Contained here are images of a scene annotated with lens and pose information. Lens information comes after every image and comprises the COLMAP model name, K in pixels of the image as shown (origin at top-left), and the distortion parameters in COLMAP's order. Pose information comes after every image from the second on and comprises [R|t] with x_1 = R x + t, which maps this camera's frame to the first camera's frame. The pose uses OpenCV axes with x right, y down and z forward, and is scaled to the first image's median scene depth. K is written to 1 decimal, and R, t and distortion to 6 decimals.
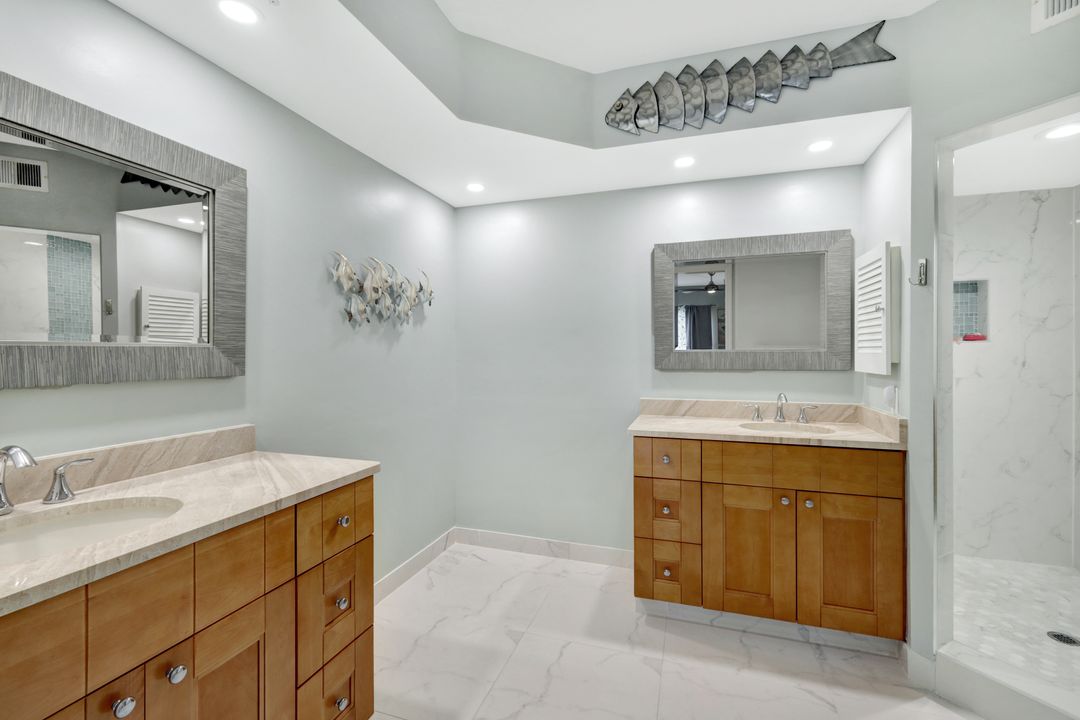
lens RADIAL K [[473.2, 0, 540.4], [0, 473.2, 352.3], [0, 0, 1]] dist [0.001066, -0.000014]
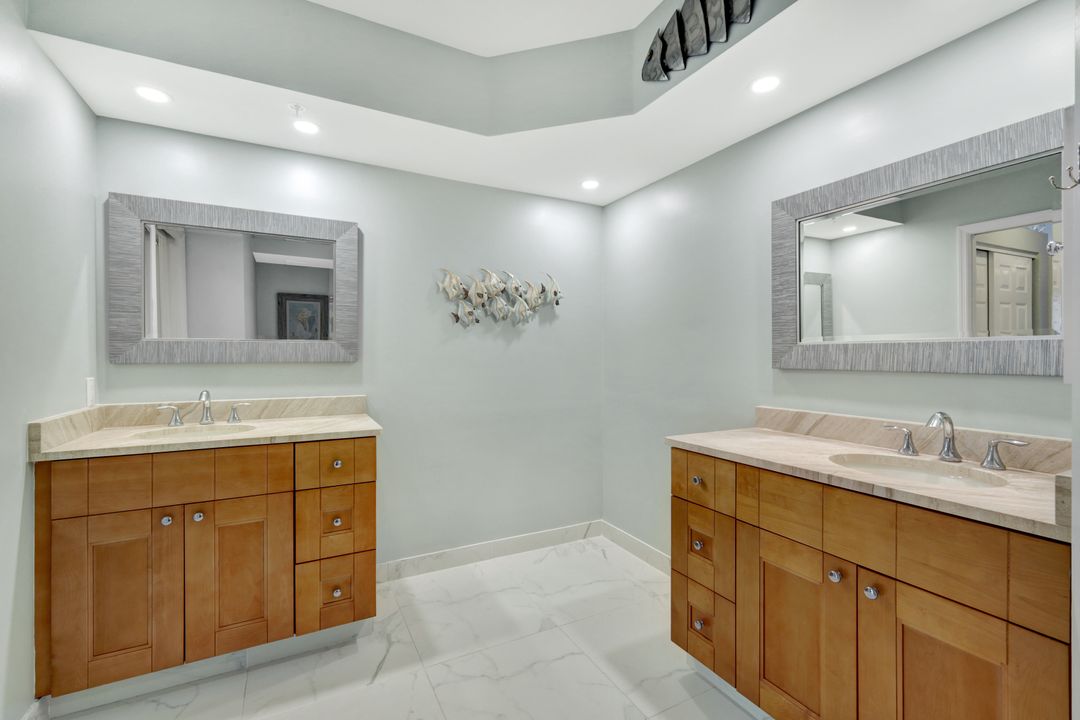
lens RADIAL K [[472.0, 0, 543.0], [0, 472.0, 357.4], [0, 0, 1]] dist [0.000871, 0.000105]
pose [[0.720239, 0.006658, -0.693694, 0.614278], [-0.004000, 0.999977, 0.005445, 0.018977], [0.693715, -0.001147, 0.720249, 0.255396]]
